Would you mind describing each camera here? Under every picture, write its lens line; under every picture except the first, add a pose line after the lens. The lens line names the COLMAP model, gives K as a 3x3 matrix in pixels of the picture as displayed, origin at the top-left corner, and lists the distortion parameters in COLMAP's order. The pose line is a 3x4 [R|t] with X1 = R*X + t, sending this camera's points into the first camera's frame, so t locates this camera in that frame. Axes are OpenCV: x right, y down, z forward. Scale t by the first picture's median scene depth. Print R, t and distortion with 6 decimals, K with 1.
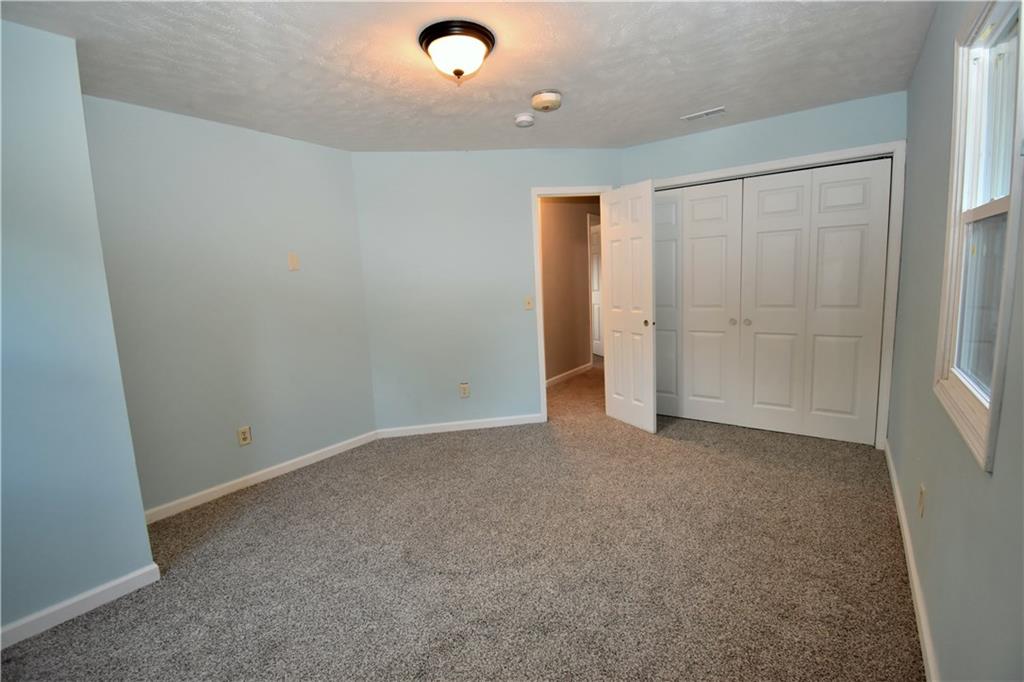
lens RADIAL K [[462.6, 0, 512.1], [0, 462.6, 337.4], [0, 0, 1]] dist [0.033261, -0.035373]
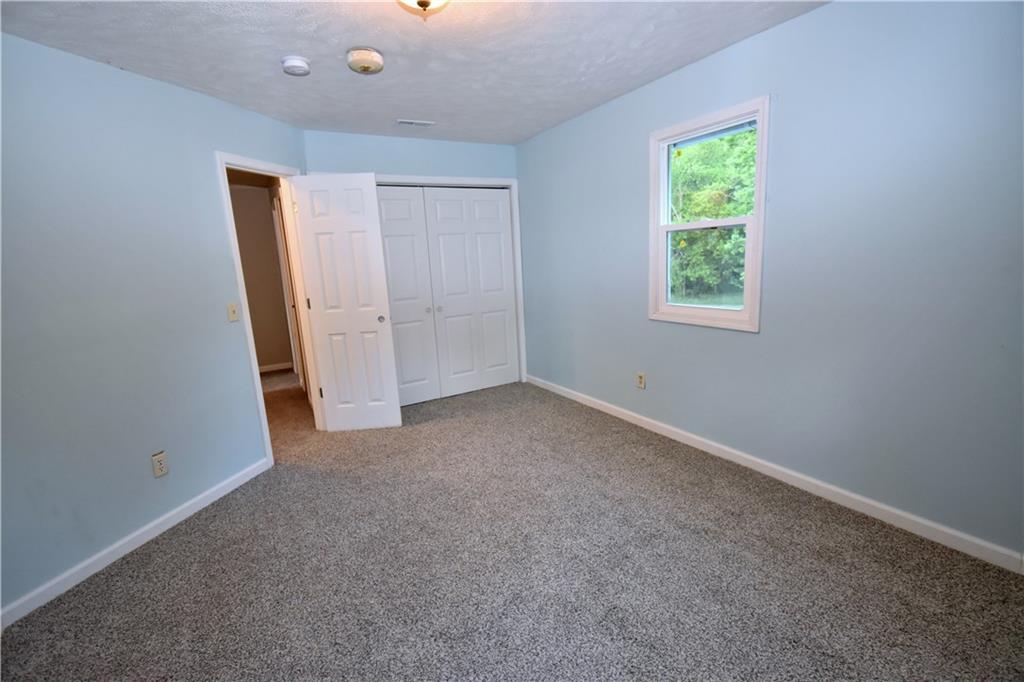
lens RADIAL K [[462.6, 0, 512.1], [0, 462.6, 337.4], [0, 0, 1]] dist [0.033261, -0.035373]
pose [[0.395803, -0.137423, 0.907995, -0.513754], [0.163681, 0.983465, 0.077495, -0.023509], [-0.903631, 0.117949, 0.411752, 0.357250]]
